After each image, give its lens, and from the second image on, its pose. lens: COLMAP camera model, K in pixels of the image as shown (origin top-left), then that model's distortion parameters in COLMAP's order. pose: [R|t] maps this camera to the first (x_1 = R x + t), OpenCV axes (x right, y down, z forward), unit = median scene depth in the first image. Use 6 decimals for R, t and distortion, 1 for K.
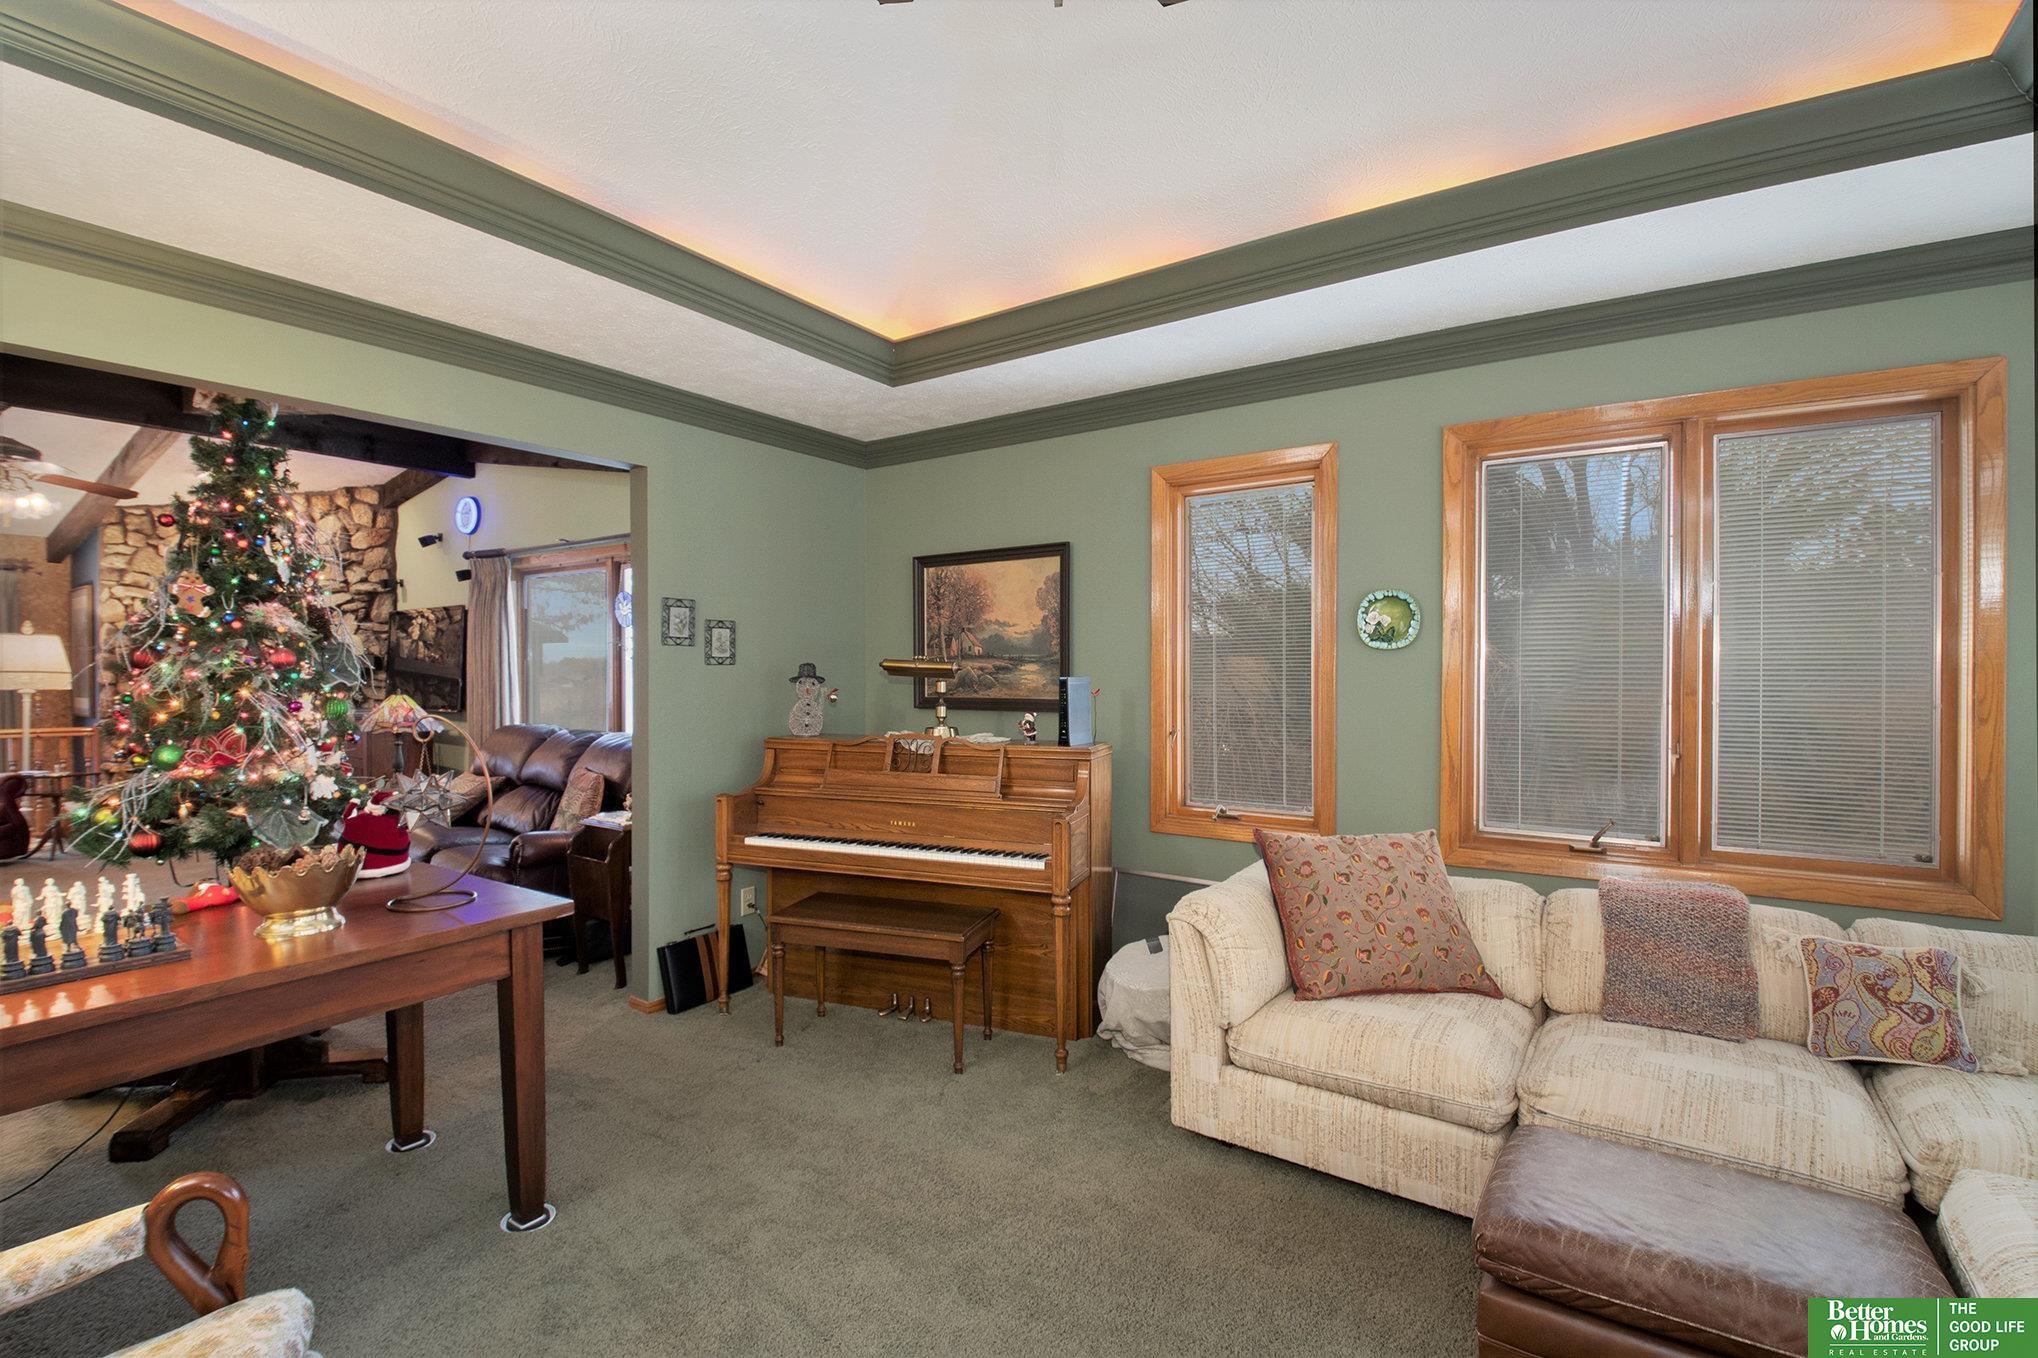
lens RADIAL K [[919.2, 0, 1009.9], [0, 919.2, 685.9], [0, 0, 1]] dist [-0.001807, -0.012281]
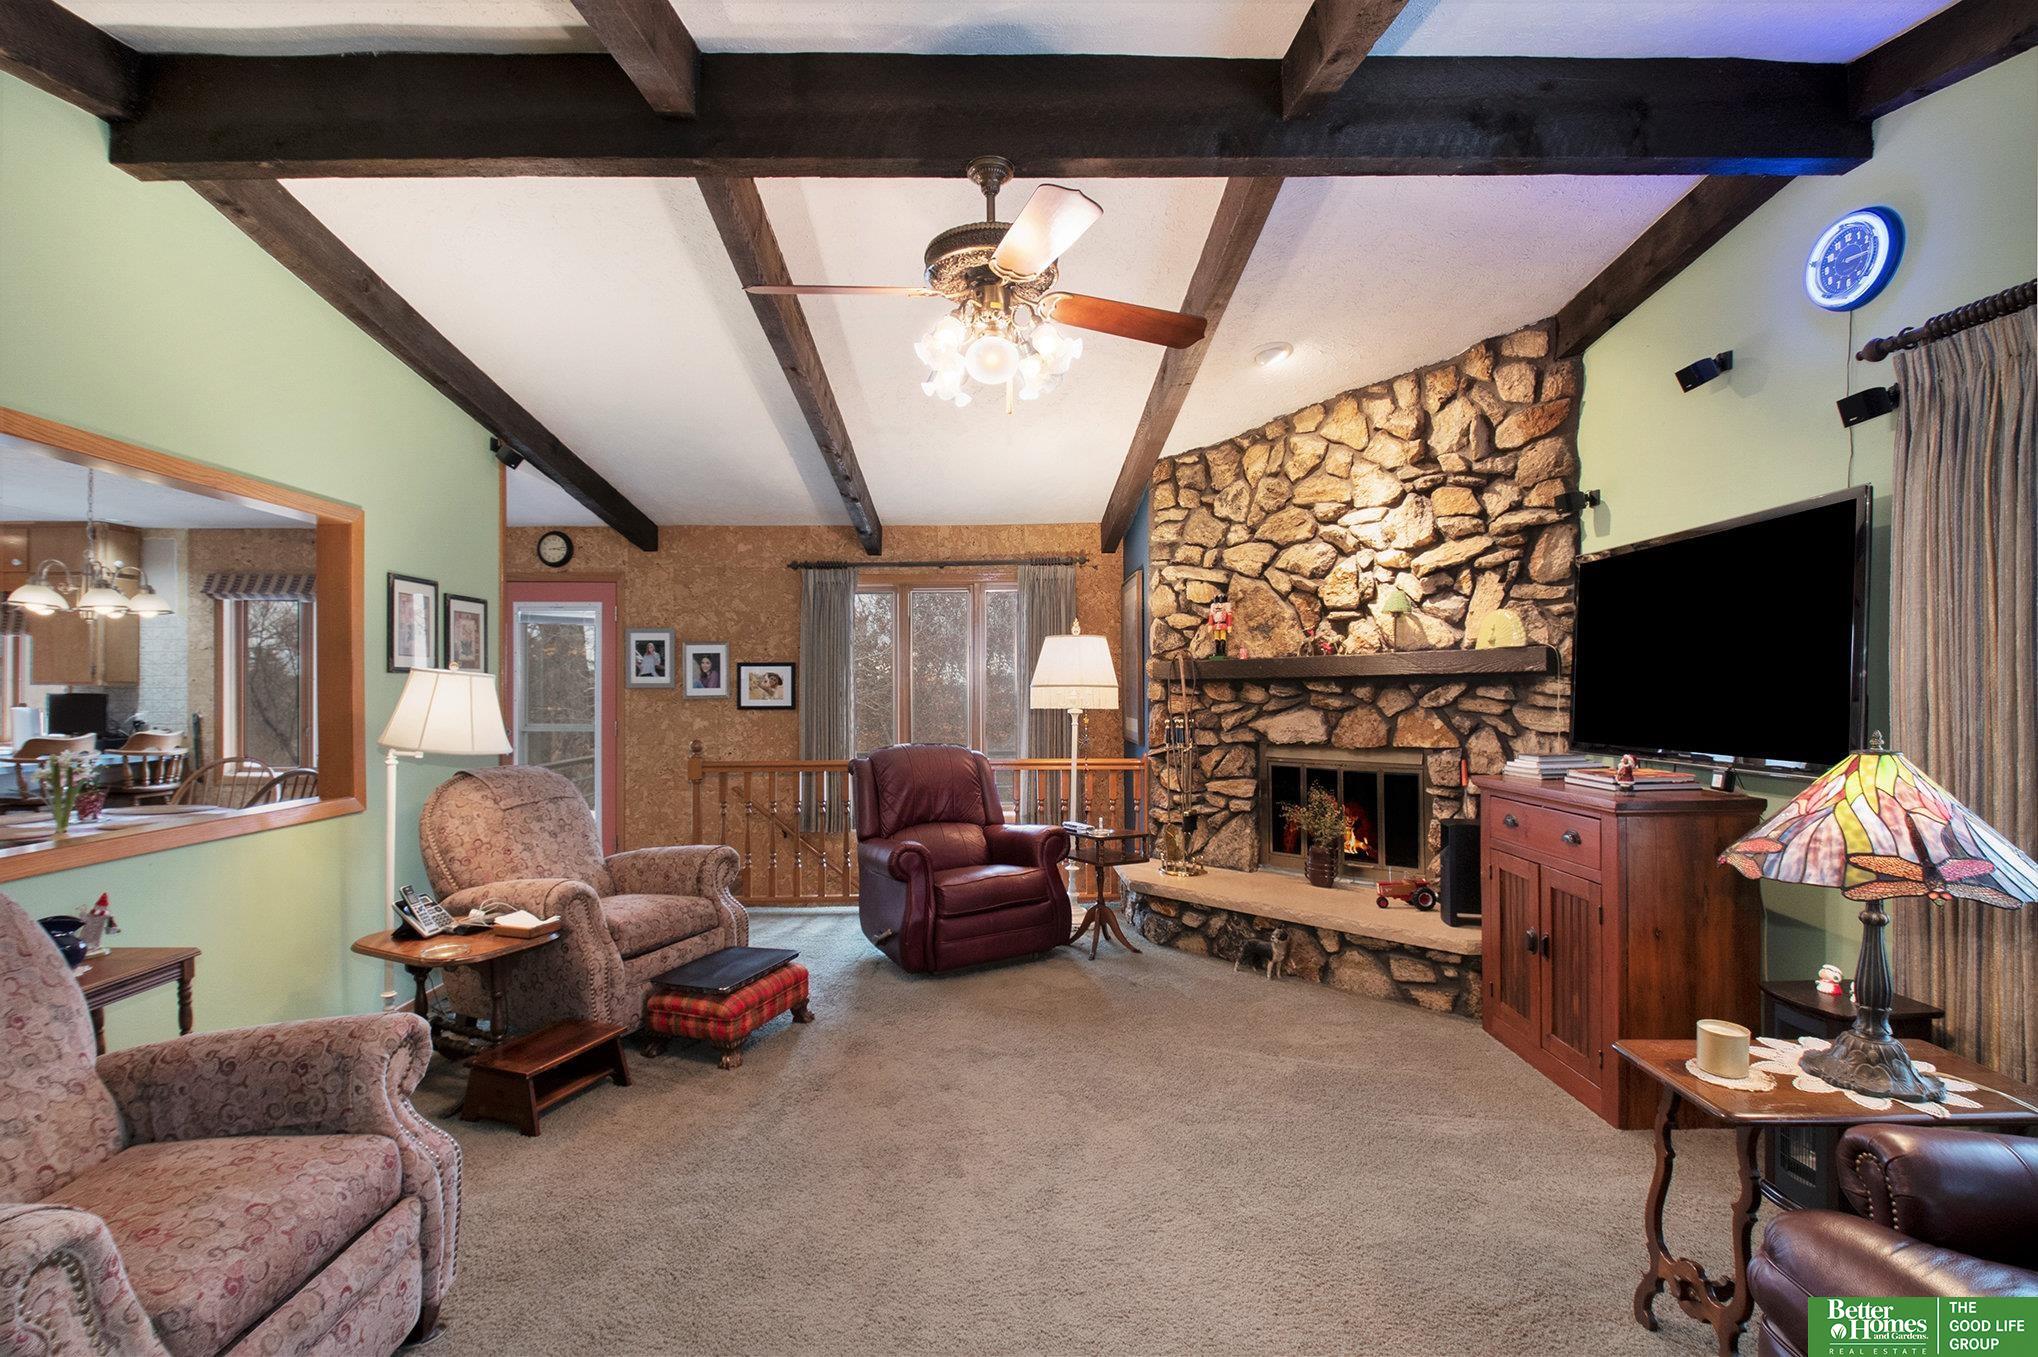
lens RADIAL K [[892.3, 0, 986.8], [0, 892.3, 698.3], [0, 0, 1]] dist [0.021051, -0.042552]
pose [[0.561523, -0.001267, -0.827460, -0.459730], [-0.008565, 0.999936, -0.007344, 0.002604], [0.827417, 0.011211, 0.561476, 0.465017]]
